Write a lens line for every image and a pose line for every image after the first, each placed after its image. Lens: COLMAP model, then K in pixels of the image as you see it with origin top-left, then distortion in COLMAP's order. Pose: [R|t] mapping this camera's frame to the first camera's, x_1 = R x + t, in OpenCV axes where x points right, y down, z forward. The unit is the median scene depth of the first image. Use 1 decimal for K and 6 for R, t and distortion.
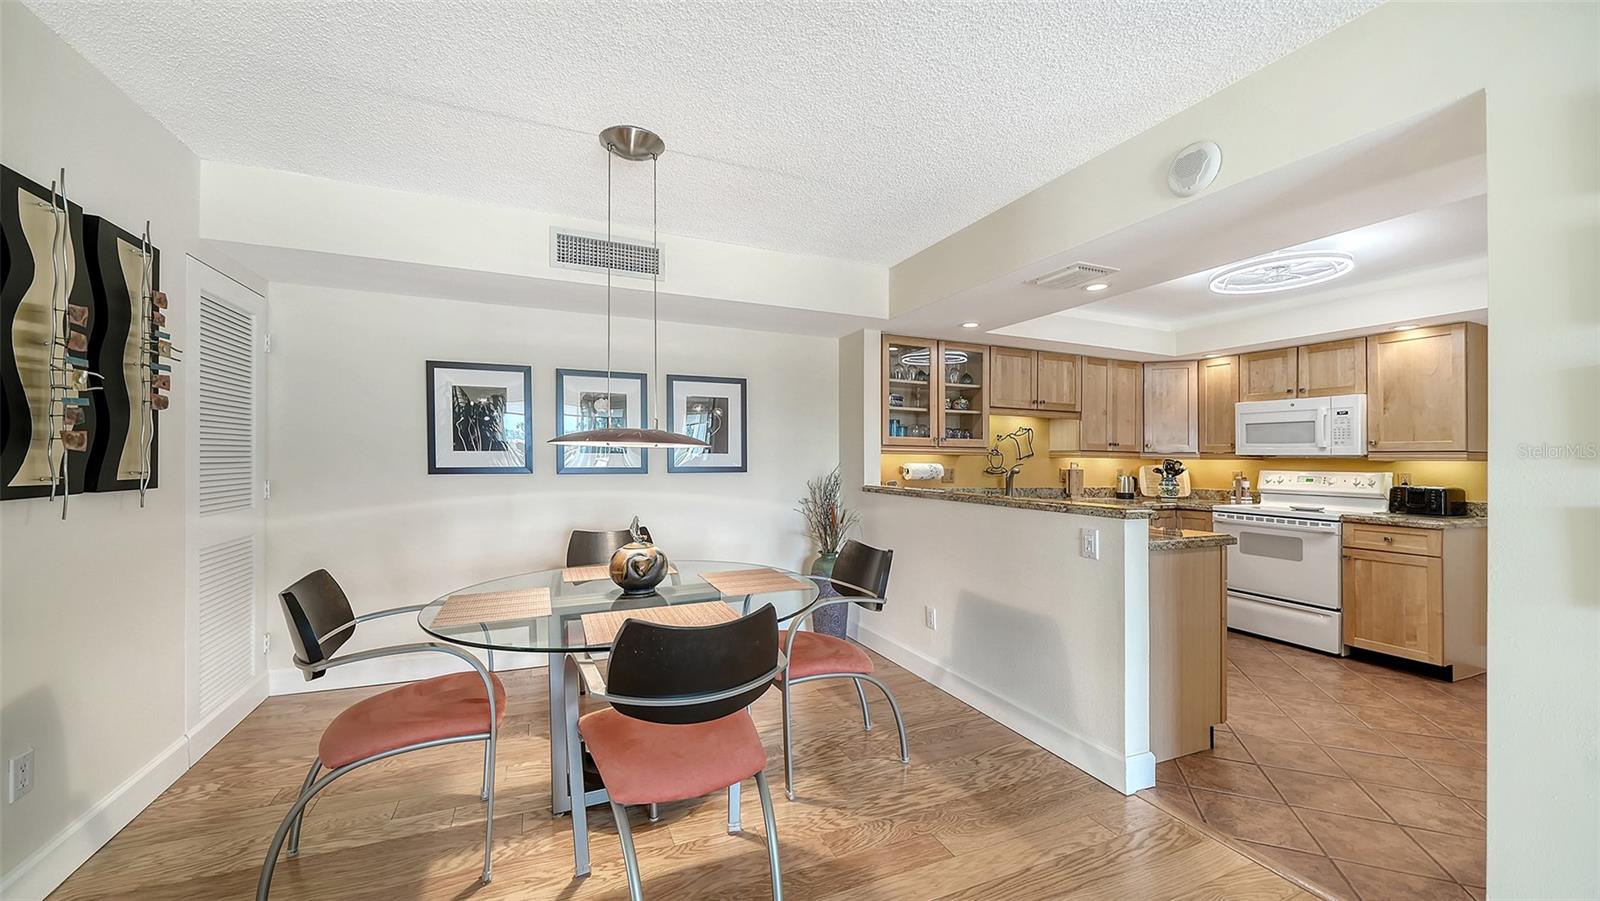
lens RADIAL K [[594.9, 0, 792.9], [0, 594.9, 446.8], [0, 0, 1]] dist [-0.001586, -0.000563]
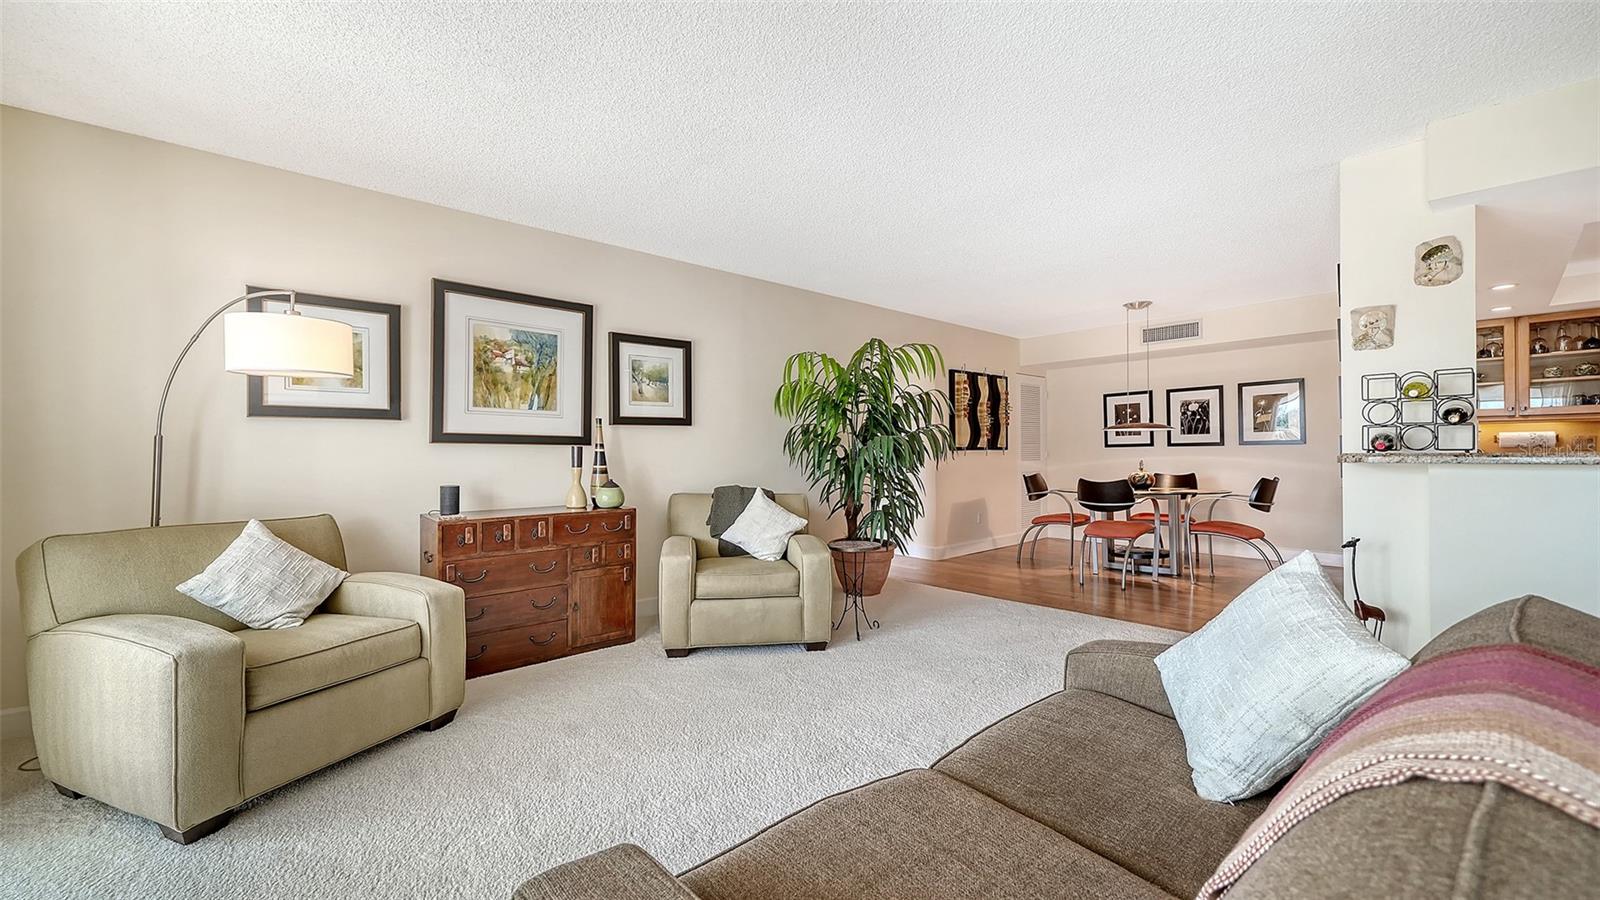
lens RADIAL K [[601.6, 0, 795.5], [0, 601.6, 455.4], [0, 0, 1]] dist [-0.003006, -0.000387]
pose [[0.297346, -0.008751, -0.954730, 0.895935], [0.031555, 0.999502, 0.000666, 0.029849], [0.954248, -0.030324, 0.297474, -0.570310]]
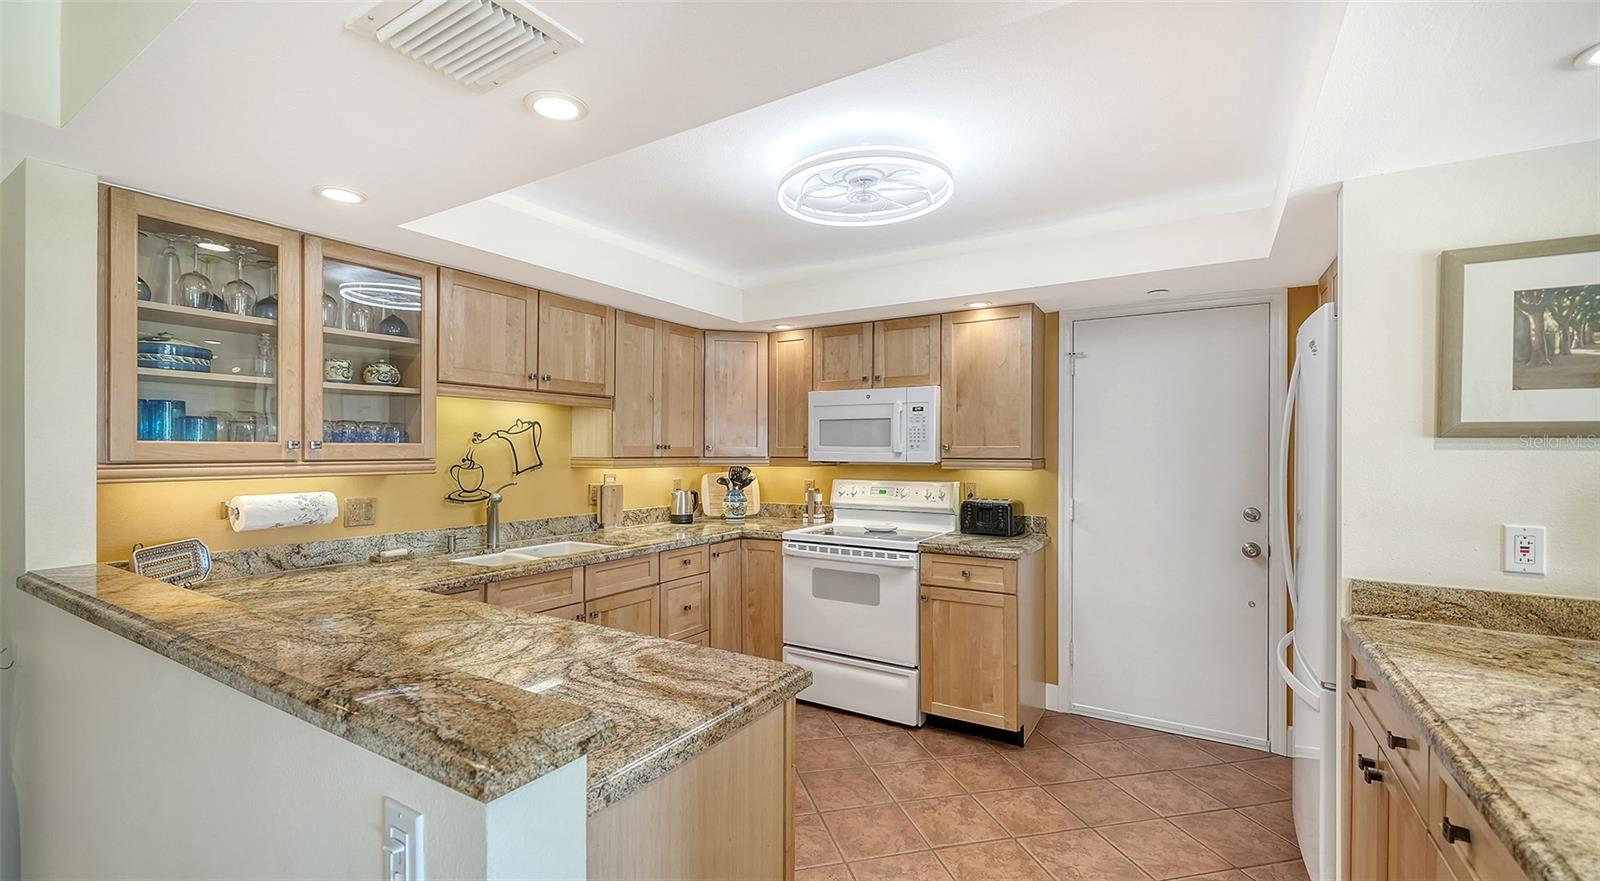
lens RADIAL K [[662.8, 0, 774.6], [0, 662.8, 456.1], [0, 0, 1]] dist [0.003755, -0.000115]
pose [[0.829863, -0.016602, 0.557720, 0.264936], [-0.003141, 0.999402, 0.034424, -0.023537], [-0.557958, -0.030319, 0.829315, 0.359776]]
